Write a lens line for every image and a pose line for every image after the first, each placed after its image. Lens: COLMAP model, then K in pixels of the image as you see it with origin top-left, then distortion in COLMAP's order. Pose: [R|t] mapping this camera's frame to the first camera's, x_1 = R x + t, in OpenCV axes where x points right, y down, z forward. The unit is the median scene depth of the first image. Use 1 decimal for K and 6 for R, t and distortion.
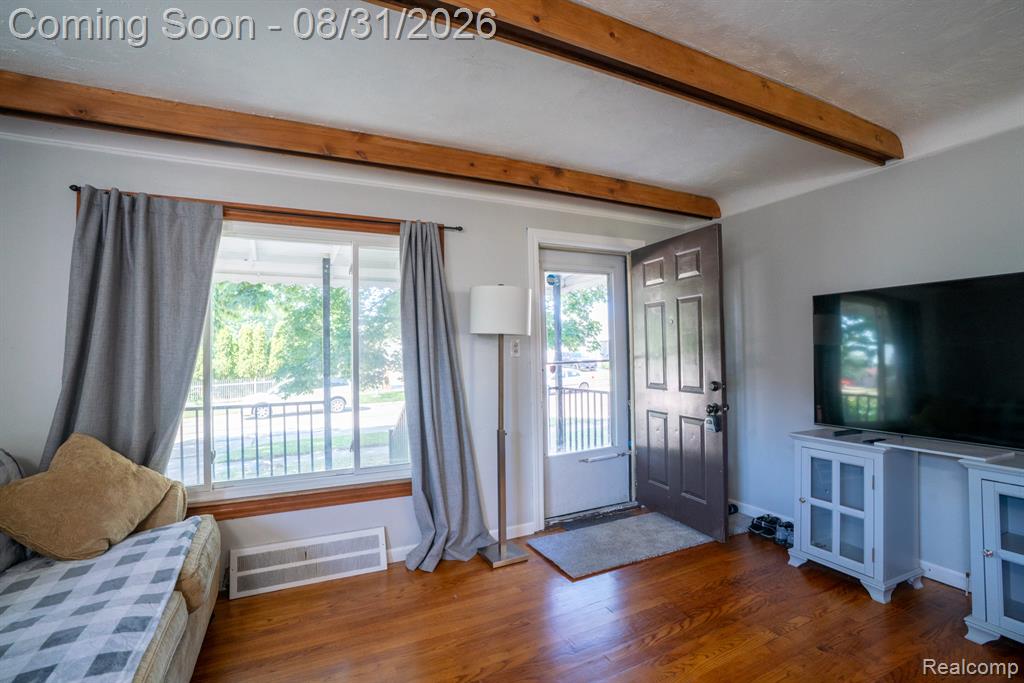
lens RADIAL K [[473.5, 0, 517.4], [0, 473.5, 342.8], [0, 0, 1]] dist [-0.036641, 0.007303]
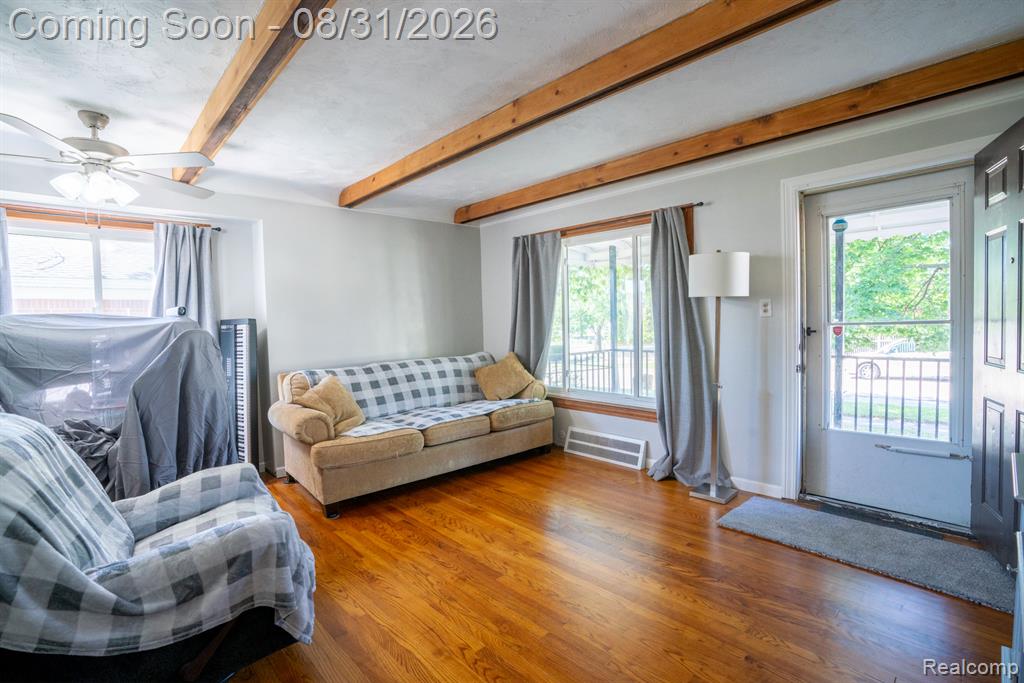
lens RADIAL K [[473.5, 0, 514.5], [0, 473.5, 335.7], [0, 0, 1]] dist [-0.036641, 0.007303]
pose [[0.306409, 0.040558, -0.951036, 0.838352], [0.033281, 0.998025, 0.053285, 0.000479], [0.951318, -0.047978, 0.304454, 0.220848]]
